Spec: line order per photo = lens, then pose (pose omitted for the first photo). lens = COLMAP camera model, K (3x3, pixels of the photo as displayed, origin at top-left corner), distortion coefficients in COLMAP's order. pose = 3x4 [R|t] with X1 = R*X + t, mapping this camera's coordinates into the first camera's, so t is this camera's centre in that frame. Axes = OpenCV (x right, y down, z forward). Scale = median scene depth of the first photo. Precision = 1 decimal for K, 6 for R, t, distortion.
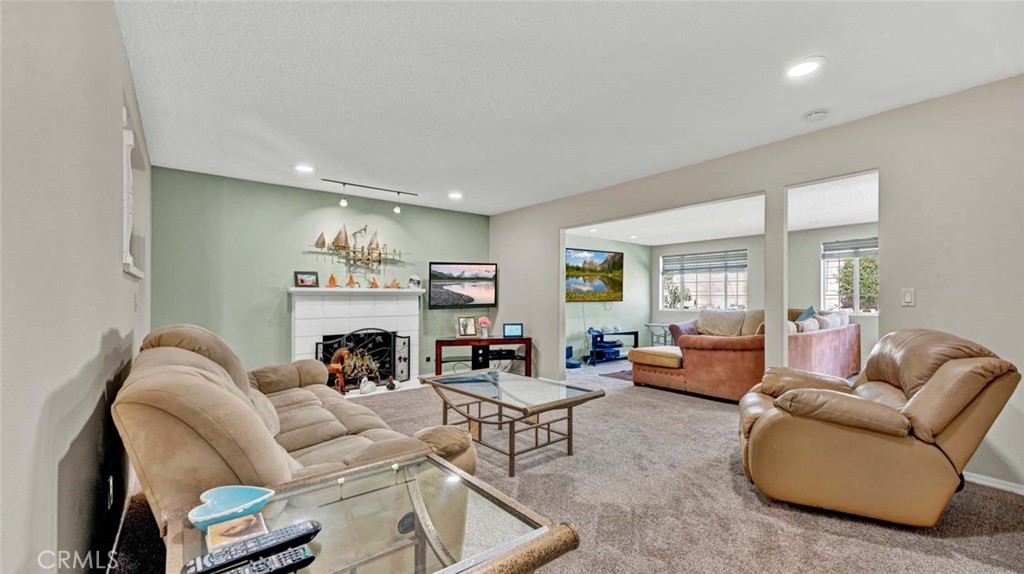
lens RADIAL K [[418.9, 0, 515.9], [0, 418.9, 293.6], [0, 0, 1]] dist [-0.001533, -0.000166]
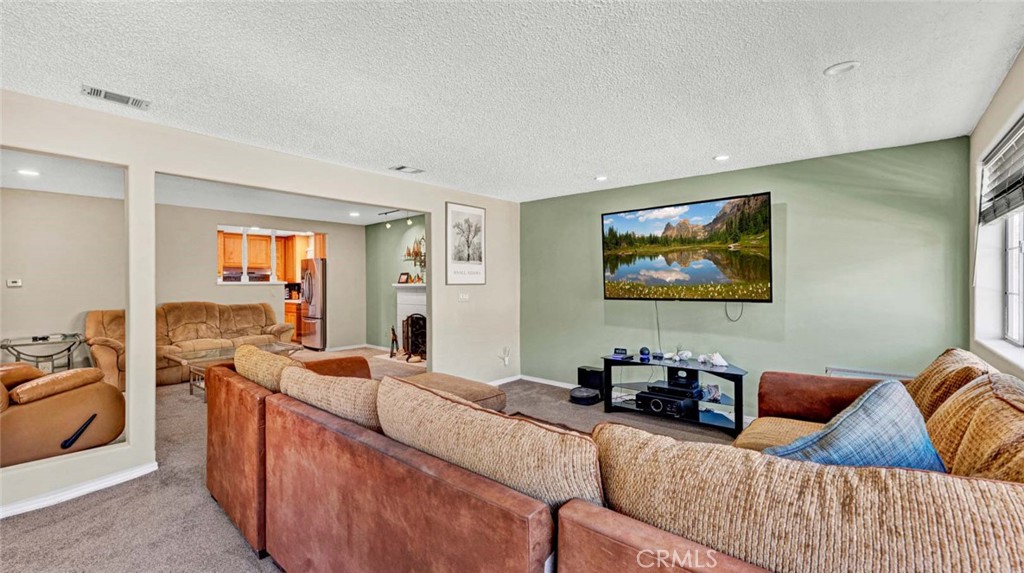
lens RADIAL K [[418.9, 0, 504.6], [0, 418.9, 284.8], [0, 0, 1]] dist [-0.001533, -0.000166]
pose [[0.141626, 0.012630, -0.989840, 0.670750], [0.026106, 0.999523, 0.016489, -0.016210], [0.989576, -0.028176, 0.141228, 0.729964]]
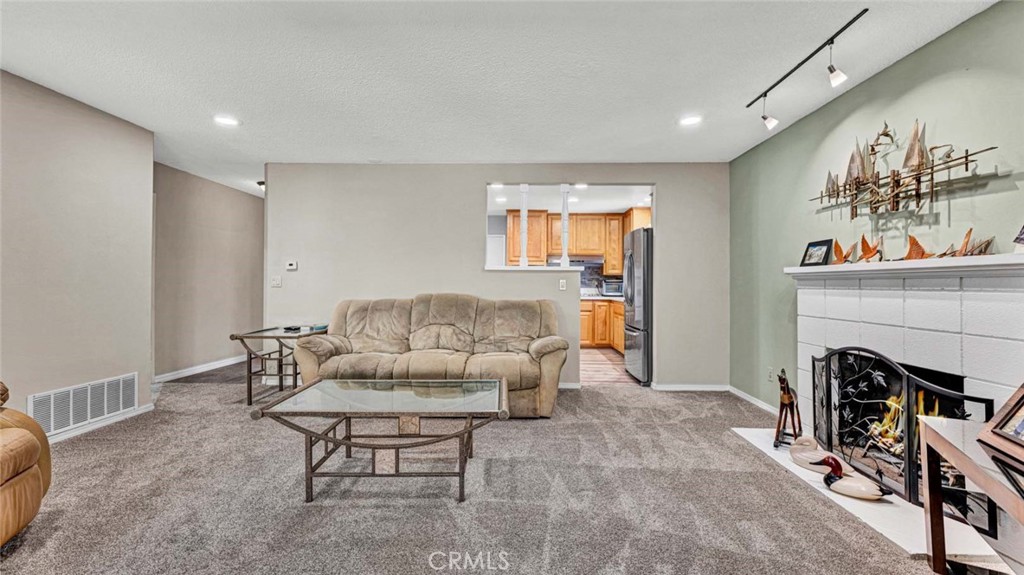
lens RADIAL K [[418.9, 0, 494.1], [0, 418.9, 279.0], [0, 0, 1]] dist [-0.001533, -0.000166]
pose [[-0.684736, -0.001900, -0.728789, 0.181359], [0.015780, 0.999724, -0.017432, 0.004601], [0.728621, -0.023436, -0.684516, 0.684790]]
